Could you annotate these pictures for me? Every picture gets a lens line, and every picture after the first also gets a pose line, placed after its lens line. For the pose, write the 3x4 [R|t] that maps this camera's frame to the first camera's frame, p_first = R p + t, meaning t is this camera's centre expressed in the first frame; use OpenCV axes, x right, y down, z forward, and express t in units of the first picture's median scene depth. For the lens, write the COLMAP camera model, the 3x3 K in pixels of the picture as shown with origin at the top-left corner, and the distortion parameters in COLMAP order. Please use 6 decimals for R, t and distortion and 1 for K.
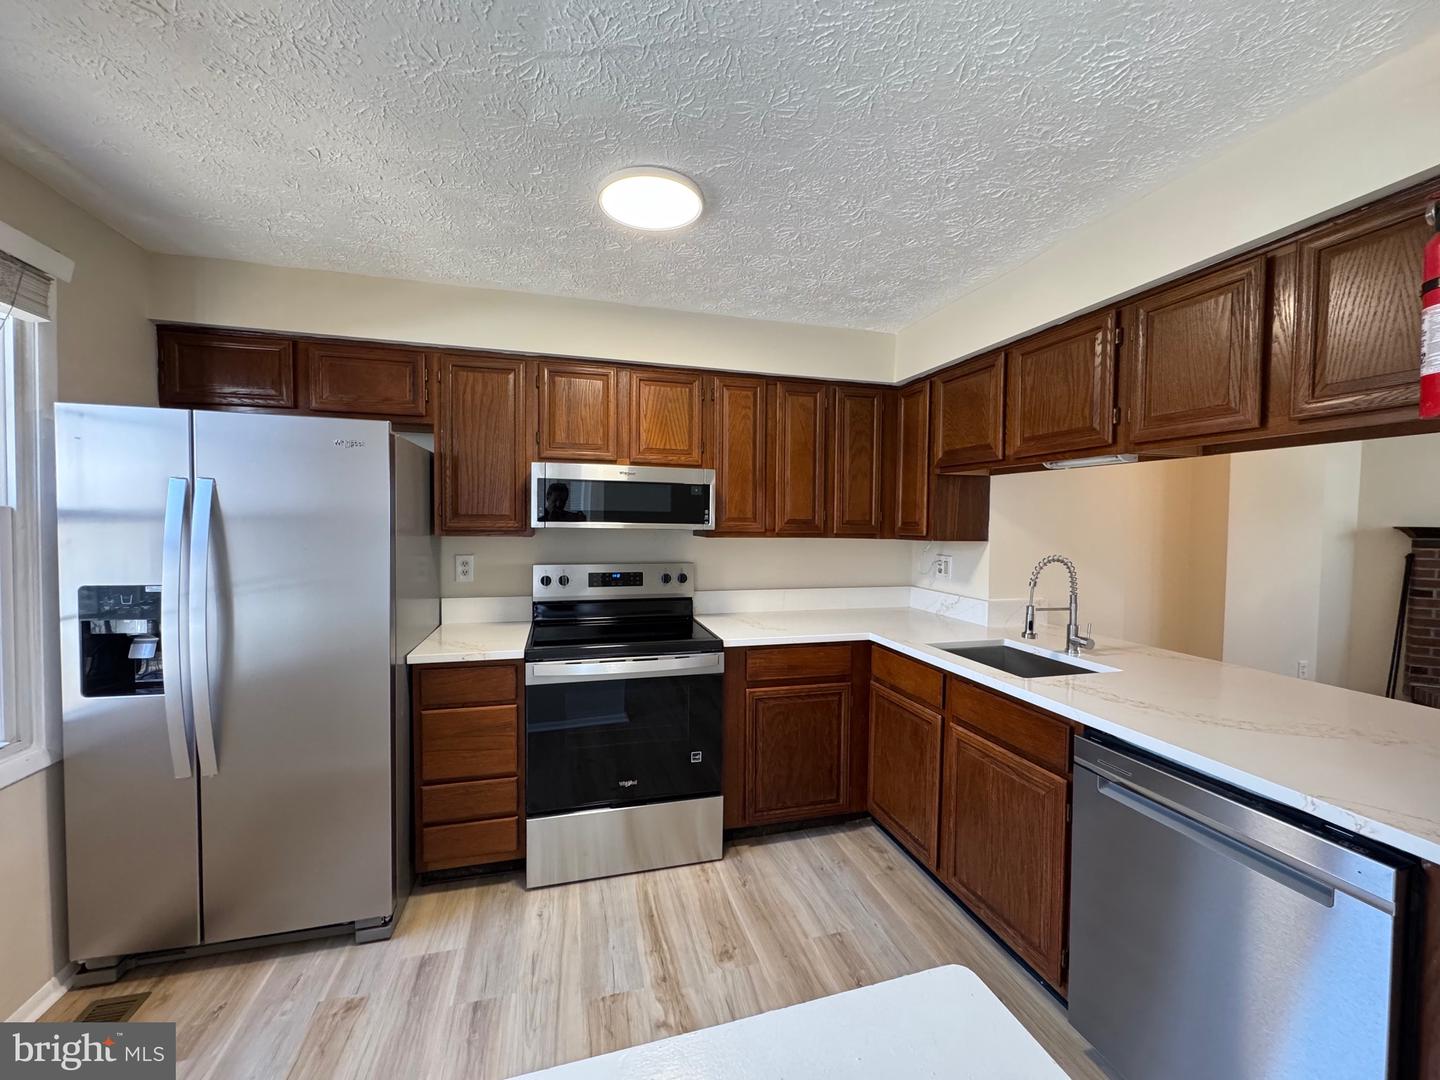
lens RADIAL K [[573.8, 0, 720.0], [0, 573.8, 540.0], [0, 0, 1]] dist [-0.001312, -0.000422]
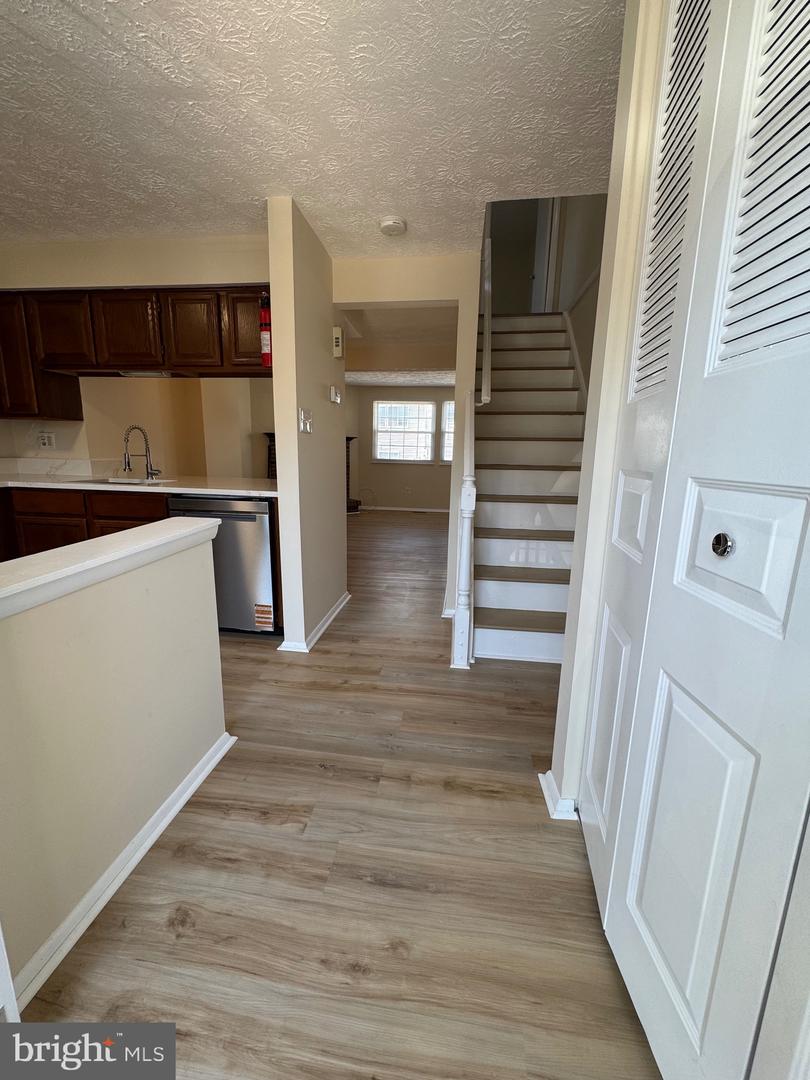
lens RADIAL K [[430.3, 0, 405.0], [0, 430.3, 540.0], [0, 0, 1]] dist [-0.001312, -0.000422]
pose [[0.383835, -0.183199, 0.905046, -0.463175], [0.013074, 0.981102, 0.193049, 0.155531], [-0.923309, -0.062266, 0.378977, -0.395786]]
